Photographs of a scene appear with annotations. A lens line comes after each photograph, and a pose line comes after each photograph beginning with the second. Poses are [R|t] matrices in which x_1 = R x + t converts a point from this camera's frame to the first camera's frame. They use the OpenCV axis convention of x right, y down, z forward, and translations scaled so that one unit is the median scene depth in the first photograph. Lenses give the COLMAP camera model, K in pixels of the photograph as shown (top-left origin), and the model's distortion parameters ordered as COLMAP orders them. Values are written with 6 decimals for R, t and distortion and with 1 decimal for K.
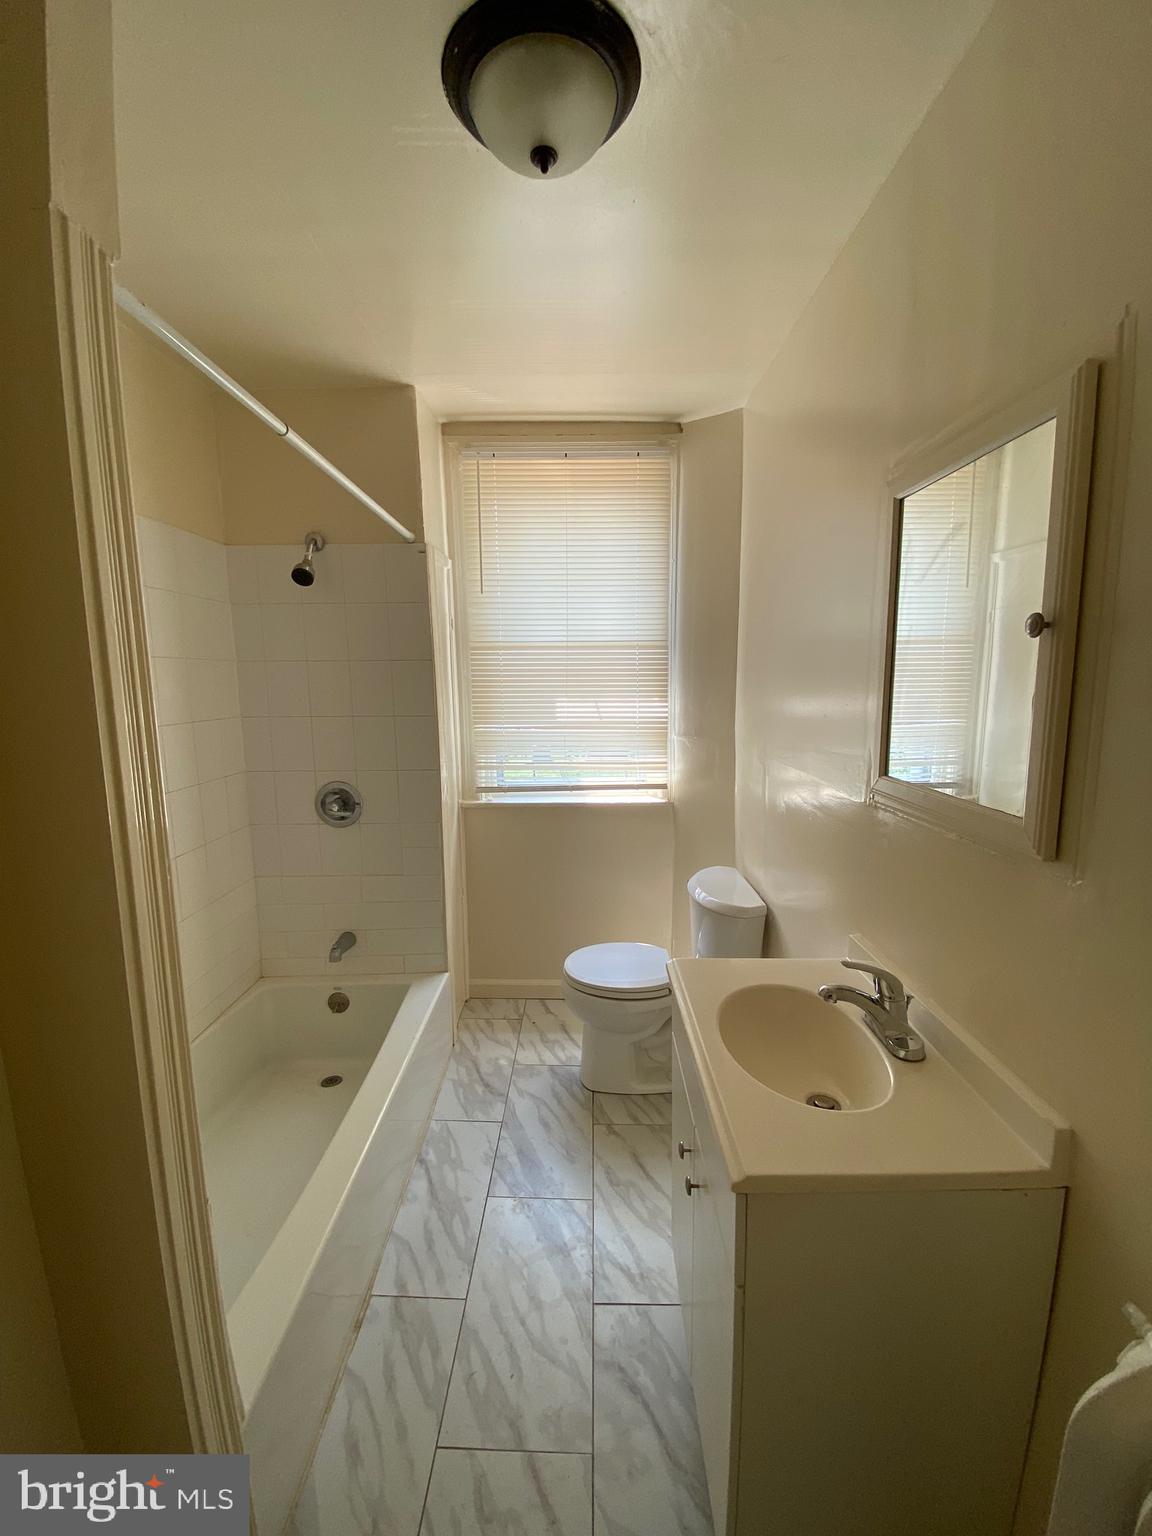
lens RADIAL K [[629.5, 0, 566.7], [0, 629.5, 766.7], [0, 0, 1]] dist [-0.019903, -0.003911]
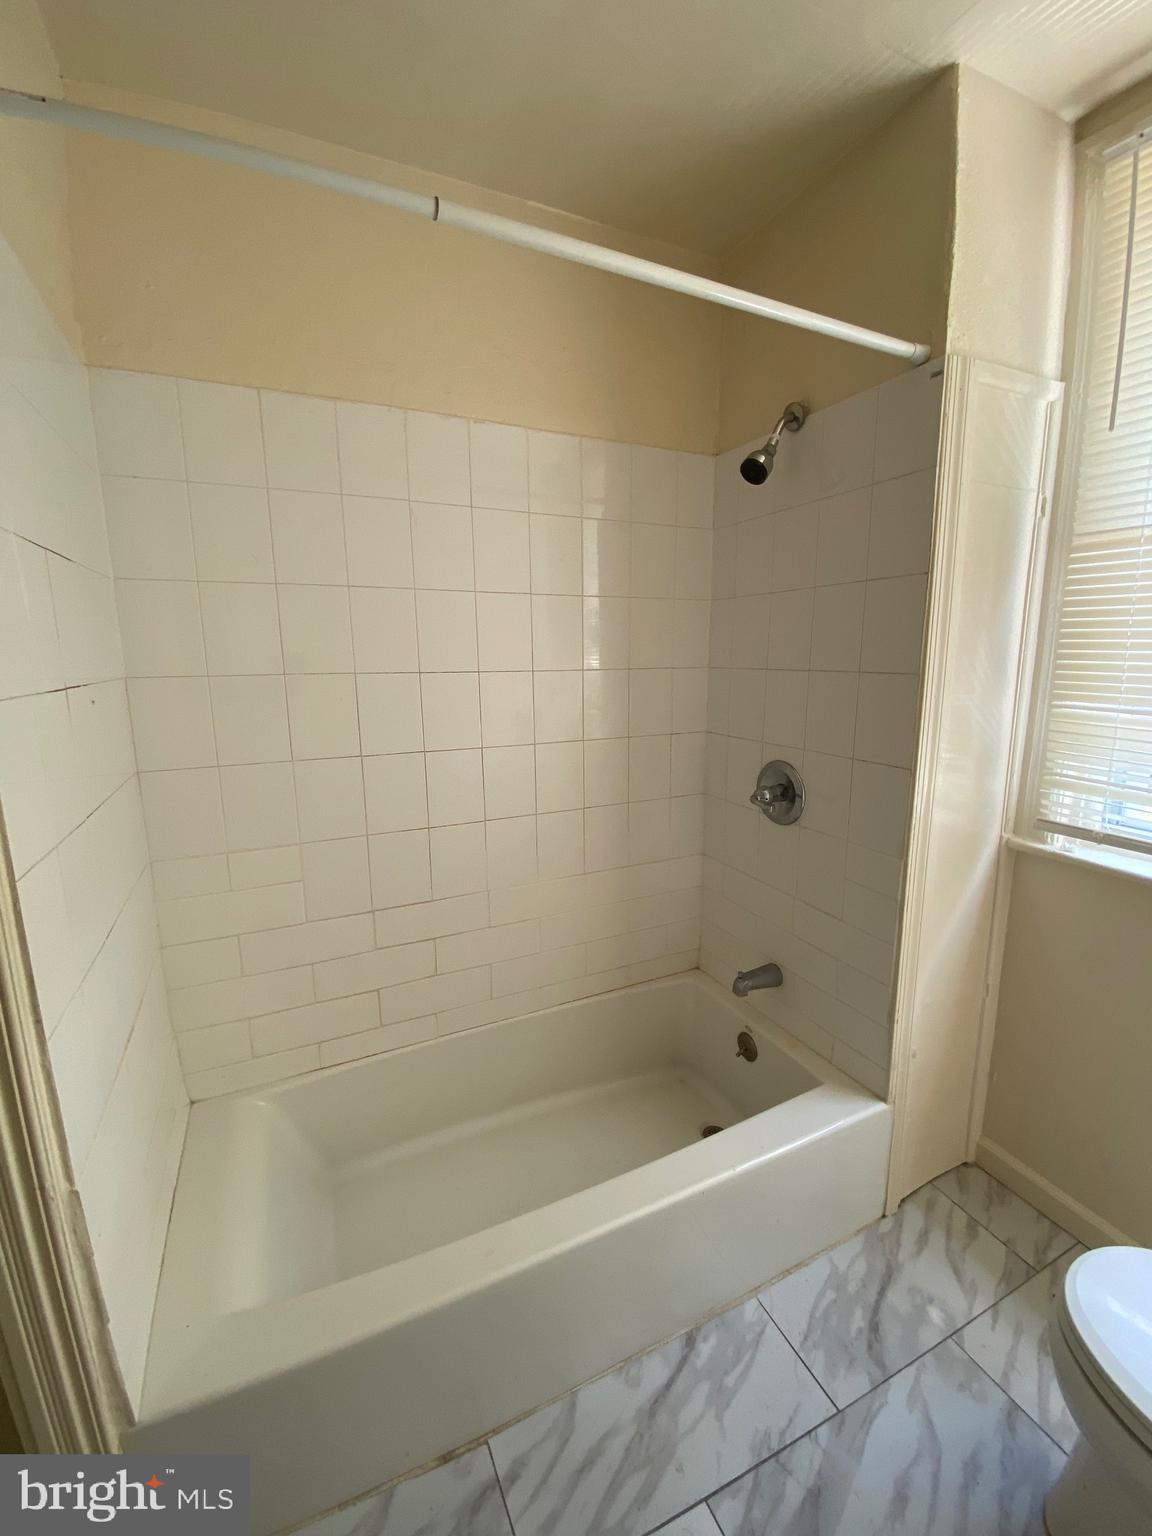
lens RADIAL K [[629.5, 0, 576.7], [0, 629.5, 759.6], [0, 0, 1]] dist [-0.019903, -0.003911]
pose [[0.442270, 0.166691, -0.881255, 0.156555], [-0.126639, 0.984339, 0.122634, -0.033924], [0.887896, 0.057364, 0.456453, 0.466826]]
